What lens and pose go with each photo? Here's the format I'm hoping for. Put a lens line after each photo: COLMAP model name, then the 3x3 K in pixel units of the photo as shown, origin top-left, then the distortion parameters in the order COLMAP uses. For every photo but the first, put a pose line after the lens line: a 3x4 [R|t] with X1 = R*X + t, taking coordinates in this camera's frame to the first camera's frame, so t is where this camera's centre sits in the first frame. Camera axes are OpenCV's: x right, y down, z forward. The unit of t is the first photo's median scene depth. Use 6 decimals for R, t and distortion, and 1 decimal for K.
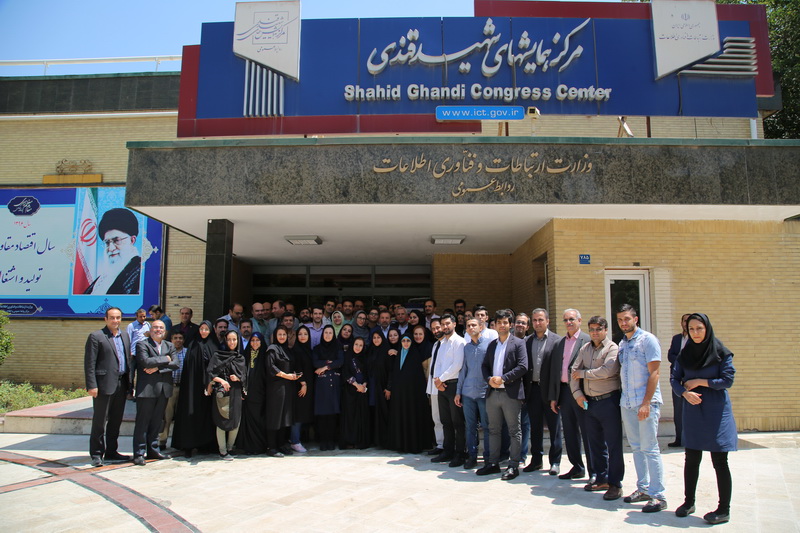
lens RADIAL K [[580.1, 0, 402.3], [0, 580.1, 259.2], [0, 0, 1]] dist [-0.102940, 0.042939]
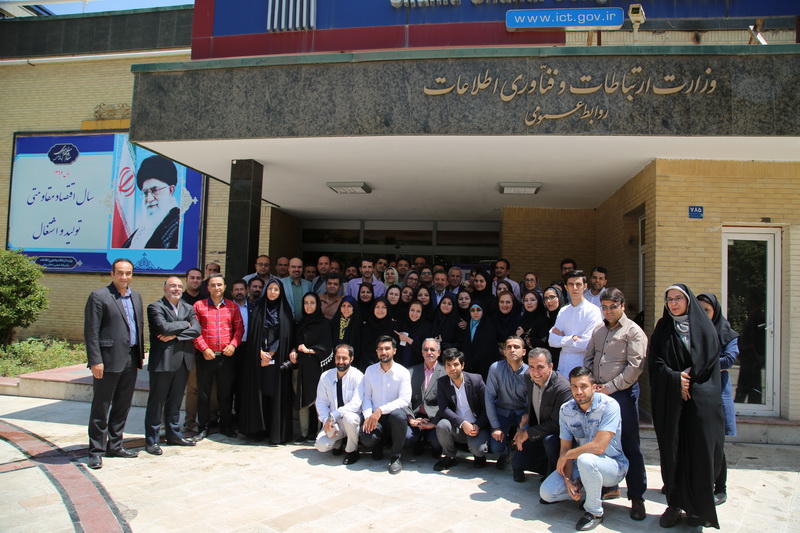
lens RADIAL K [[580.1, 0, 401.1], [0, 580.1, 268.3], [0, 0, 1]] dist [-0.102940, 0.042939]
pose [[0.991659, 0.024269, -0.126582, 0.022207], [-0.013910, 0.996528, 0.082089, 0.018721], [0.128135, -0.079644, 0.988554, 0.193063]]
